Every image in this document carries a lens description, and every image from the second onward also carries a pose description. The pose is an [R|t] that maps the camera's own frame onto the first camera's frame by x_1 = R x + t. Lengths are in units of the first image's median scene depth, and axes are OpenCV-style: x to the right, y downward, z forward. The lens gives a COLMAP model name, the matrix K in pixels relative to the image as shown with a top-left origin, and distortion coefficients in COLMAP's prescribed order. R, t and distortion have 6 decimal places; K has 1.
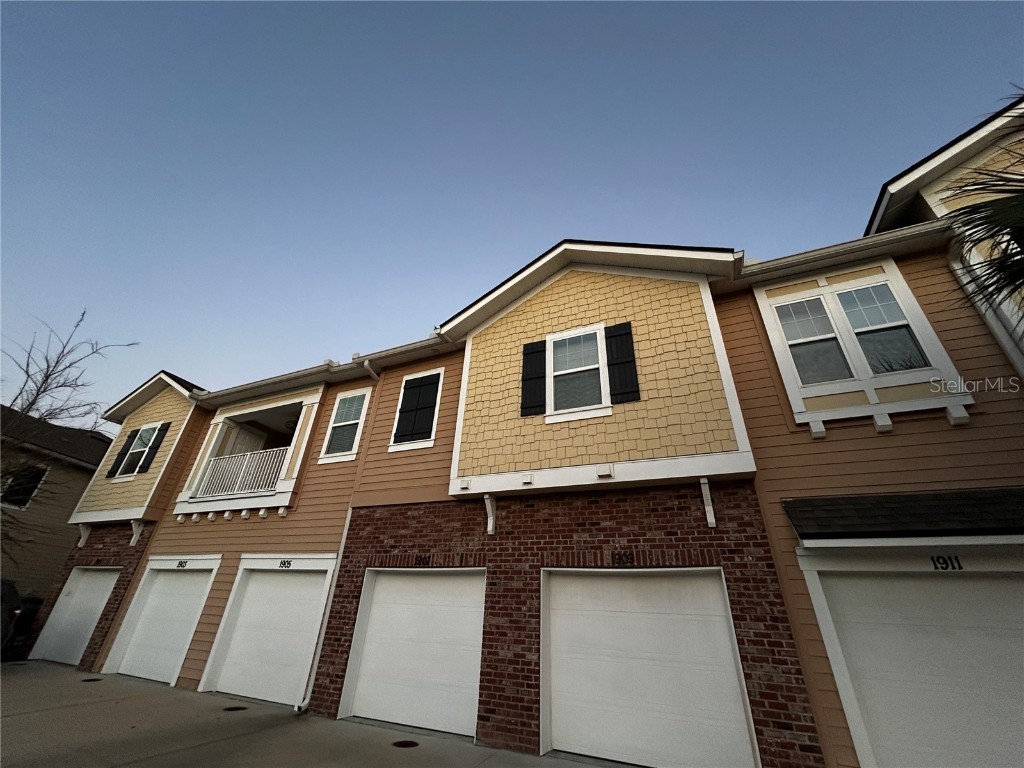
lens RADIAL K [[407.2, 0, 512.0], [0, 407.2, 384.0], [0, 0, 1]] dist [-0.001108, -0.000081]
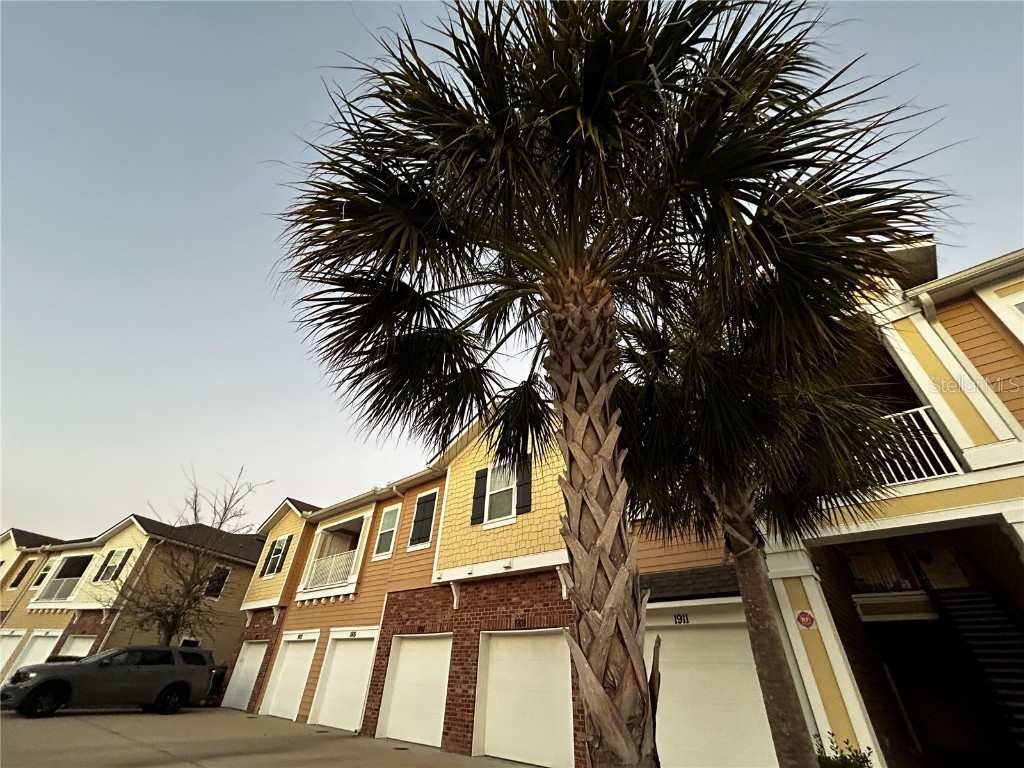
lens RADIAL K [[419.1, 0, 512.0], [0, 419.1, 384.0], [0, 0, 1]] dist [-0.026459, 0.018217]
pose [[0.955160, -0.170036, -0.242398, 0.540605], [0.136324, 0.979279, -0.149760, -0.153613], [0.262839, 0.110000, 0.958549, -0.421099]]
